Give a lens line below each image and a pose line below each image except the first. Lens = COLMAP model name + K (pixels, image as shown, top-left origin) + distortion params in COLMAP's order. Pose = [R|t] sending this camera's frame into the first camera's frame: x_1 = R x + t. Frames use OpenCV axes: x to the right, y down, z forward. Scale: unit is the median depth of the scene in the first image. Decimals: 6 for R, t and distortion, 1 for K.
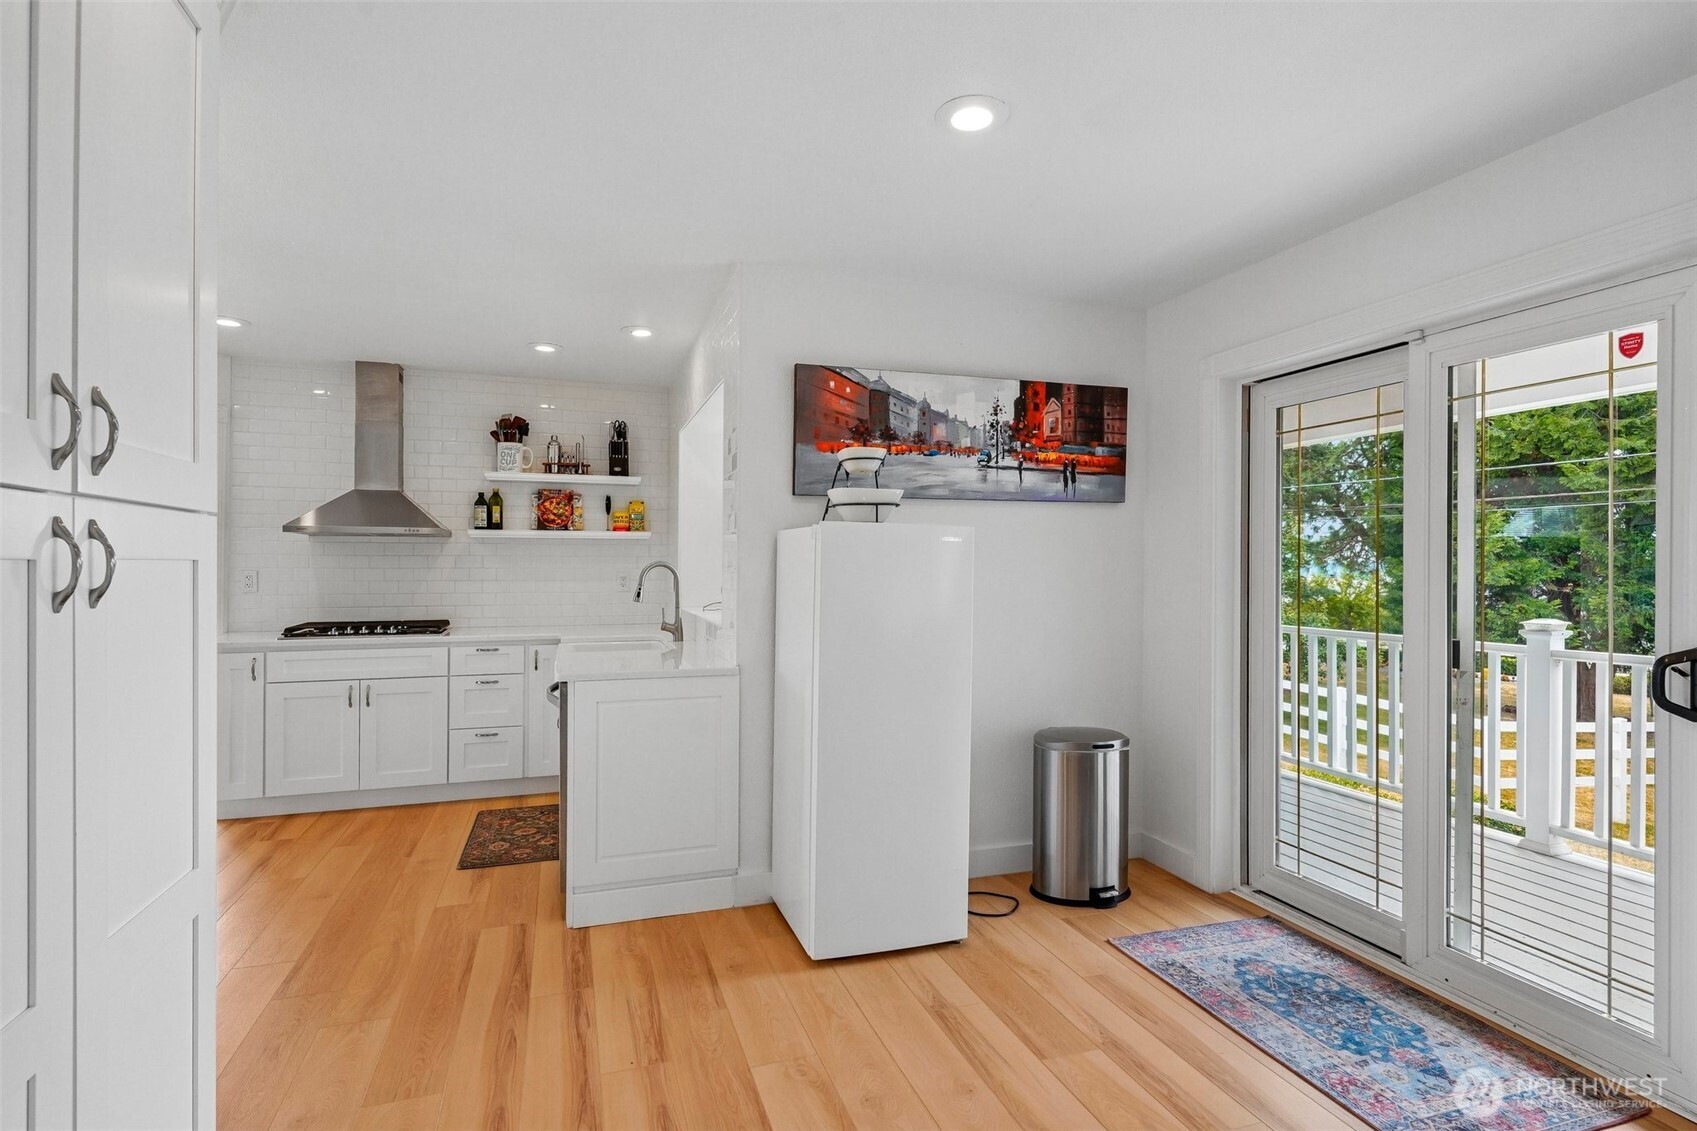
lens RADIAL K [[829.6, 0, 848.5], [0, 829.6, 565.5], [0, 0, 1]] dist [0.001175, -0.000248]
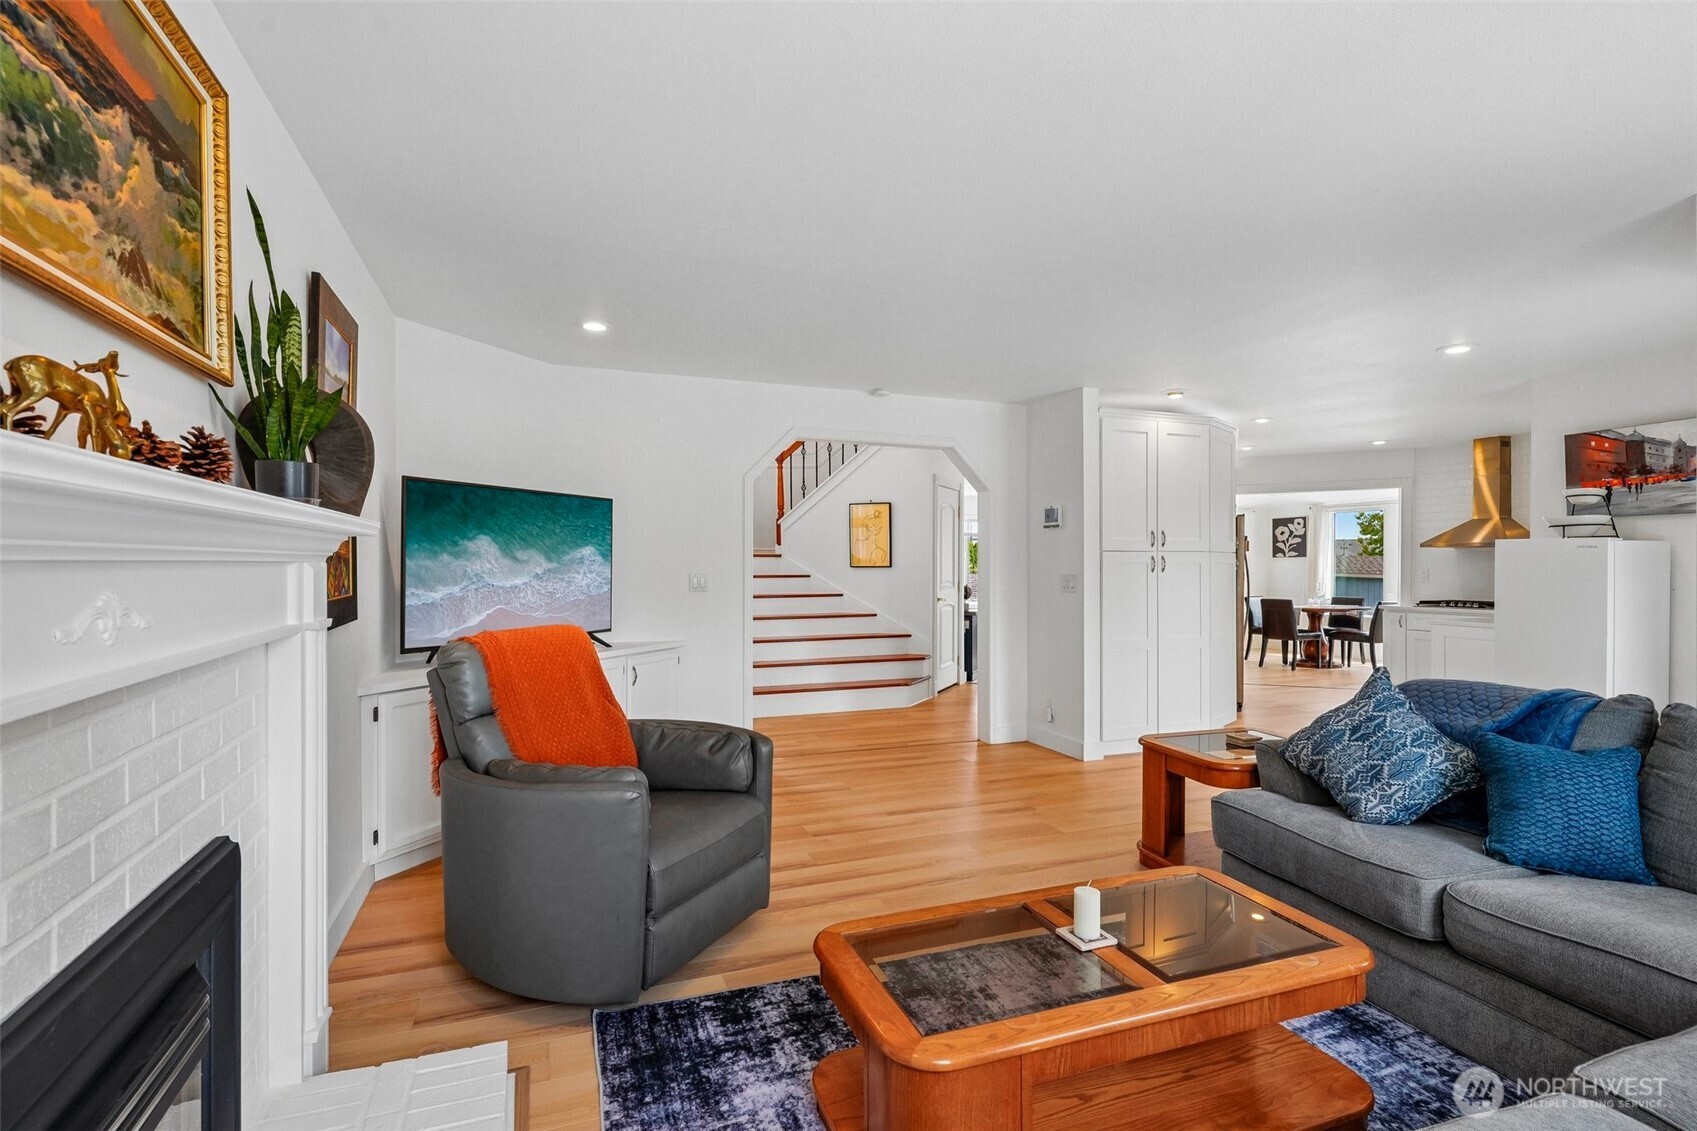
lens RADIAL K [[829.6, 0, 848.5], [0, 829.6, 565.5], [0, 0, 1]] dist [0.001175, -0.000248]
pose [[0.034374, -0.002970, -0.999405, 1.328030], [-0.006839, 0.999971, -0.003207, 0.014567], [0.999386, 0.006945, 0.034353, -0.363507]]
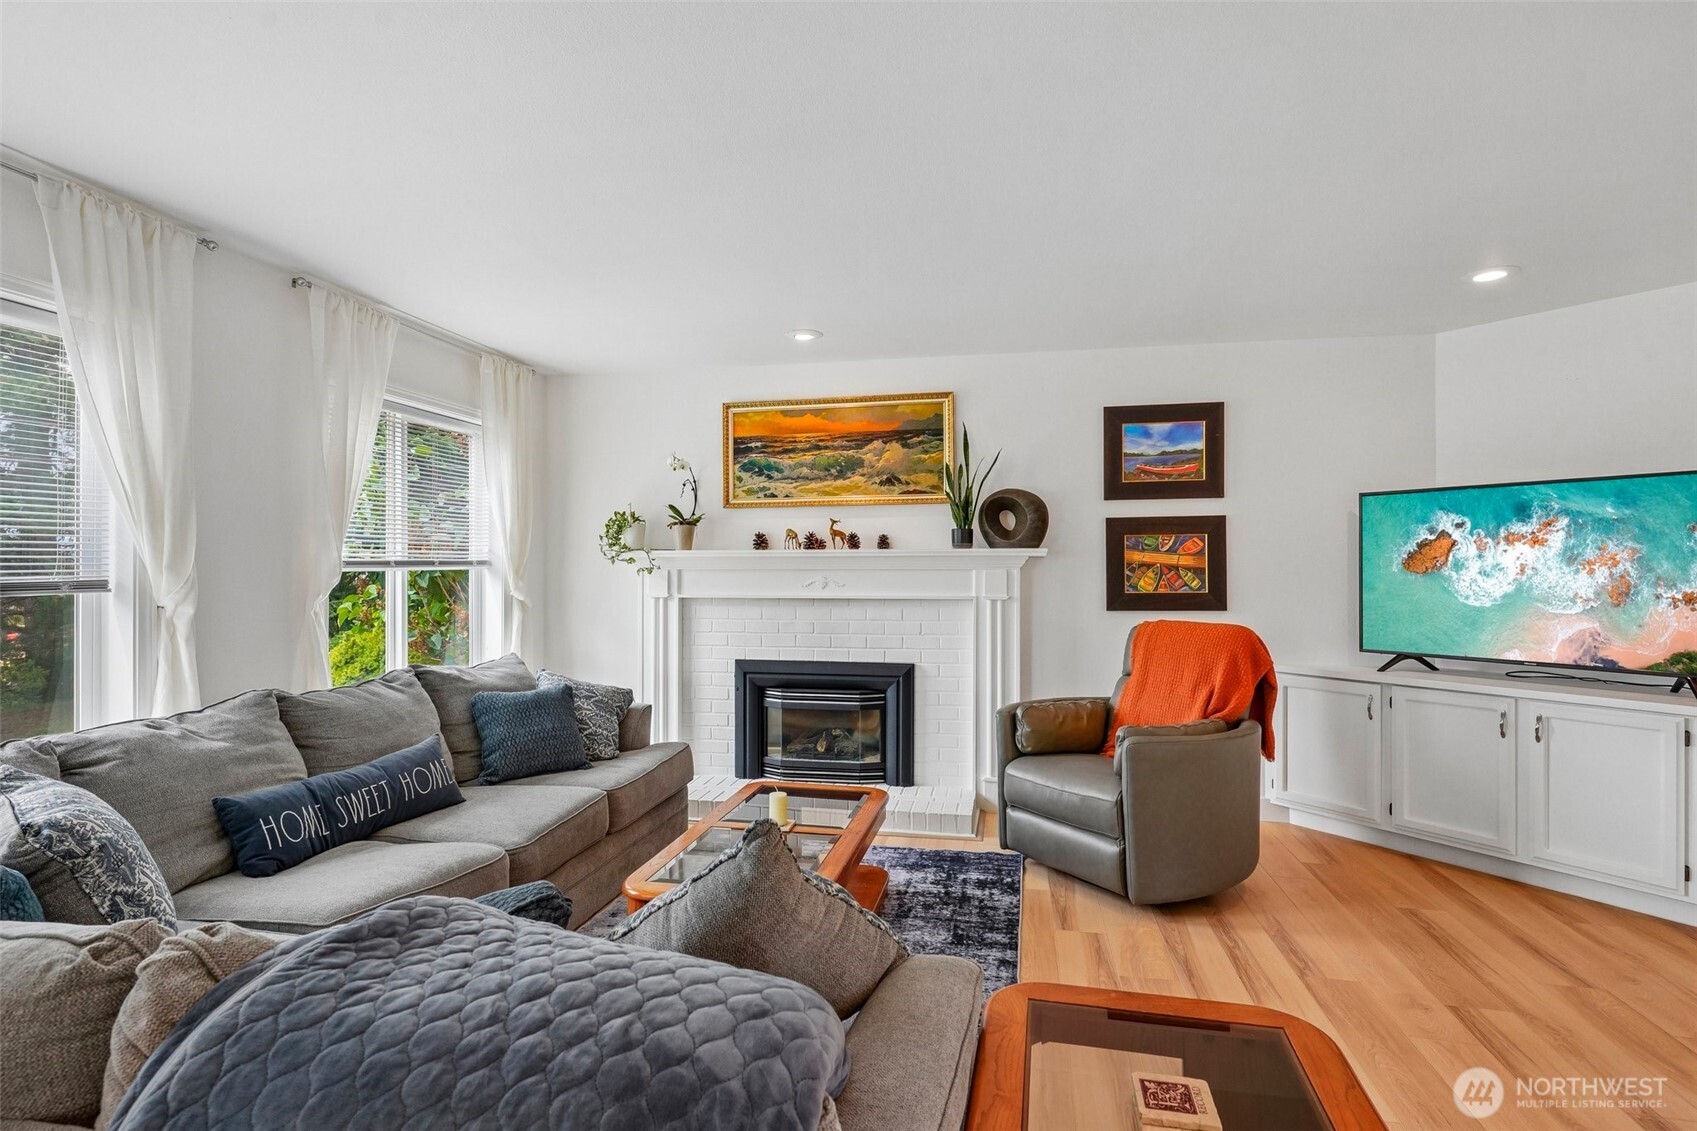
lens RADIAL K [[829.6, 0, 848.5], [0, 829.6, 565.5], [0, 0, 1]] dist [0.001175, -0.000248]
pose [[-0.861353, -0.007083, 0.507958, 0.285217], [-0.007065, 0.999973, 0.001965, 0.007271], [-0.507958, -0.001896, -0.861380, 0.496520]]
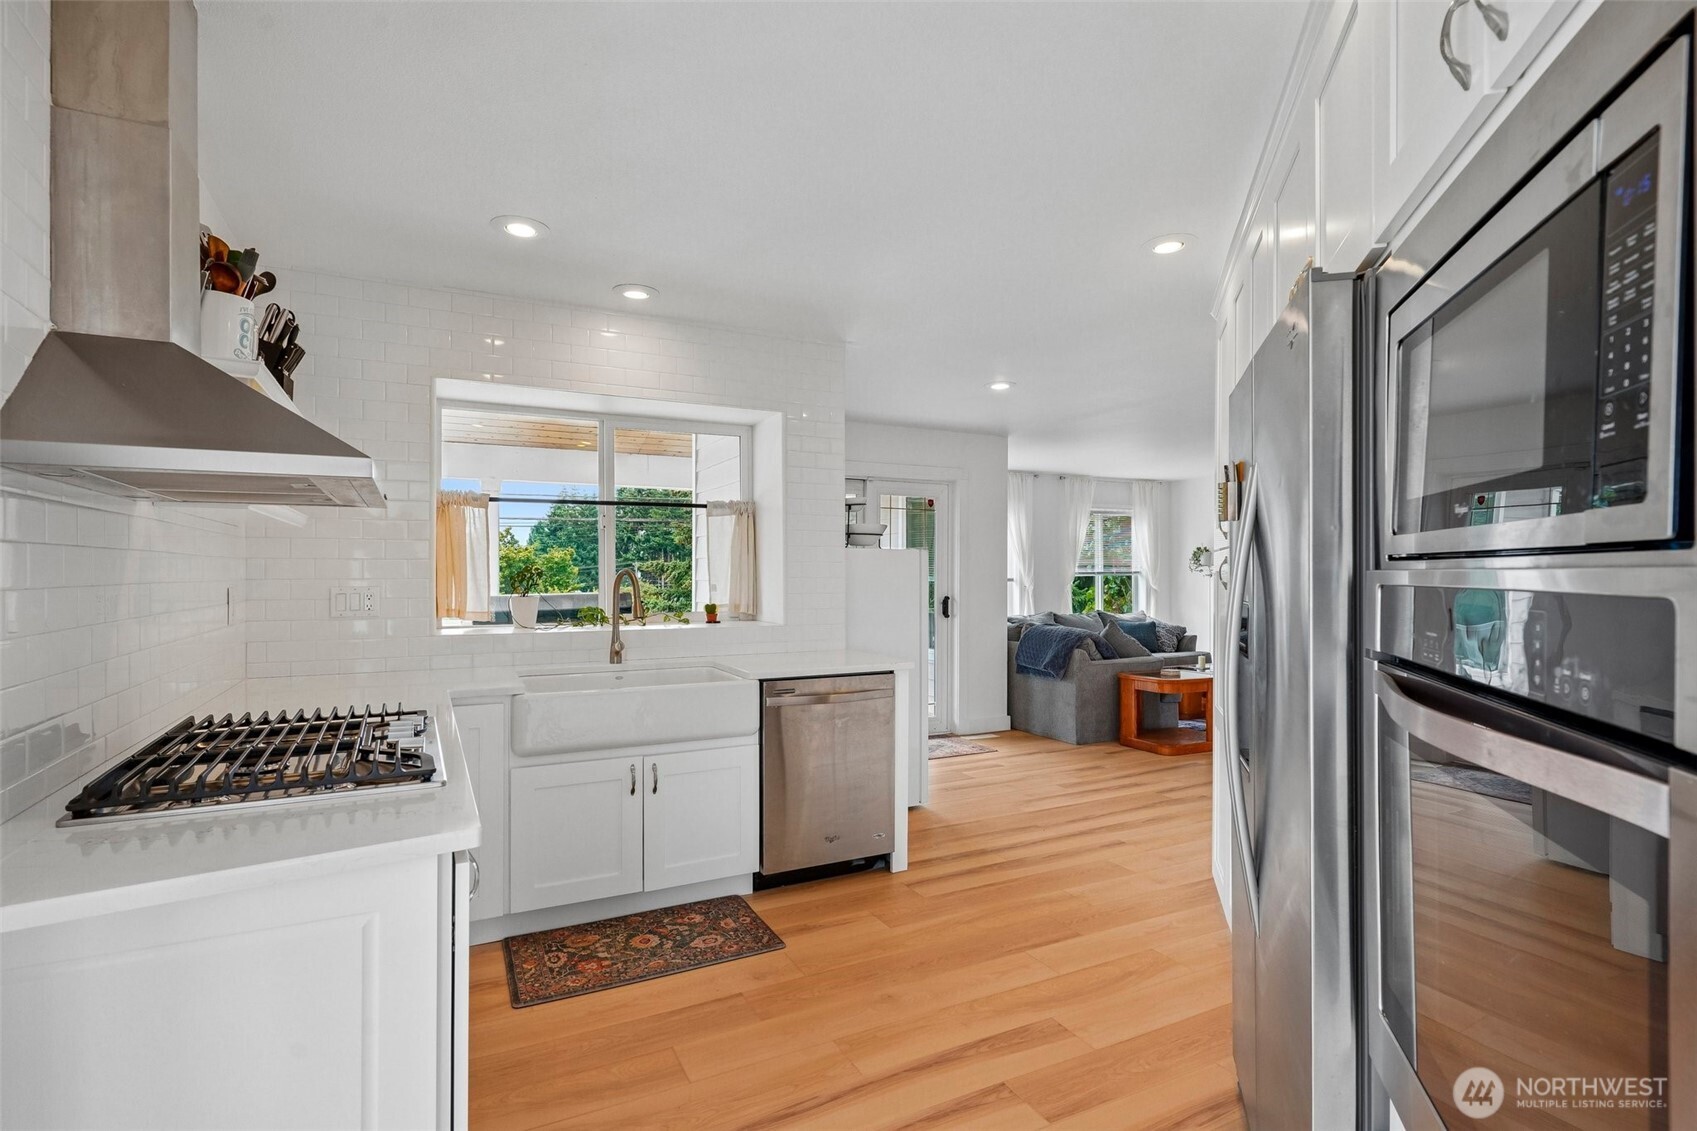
lens RADIAL K [[829.6, 0, 848.5], [0, 829.6, 565.5], [0, 0, 1]] dist [0.001175, -0.000248]
pose [[-0.144818, 0.005486, 0.989443, -1.351207], [0.001514, 0.999985, -0.005323, -0.001013], [-0.989457, 0.000727, -0.144824, 1.113692]]
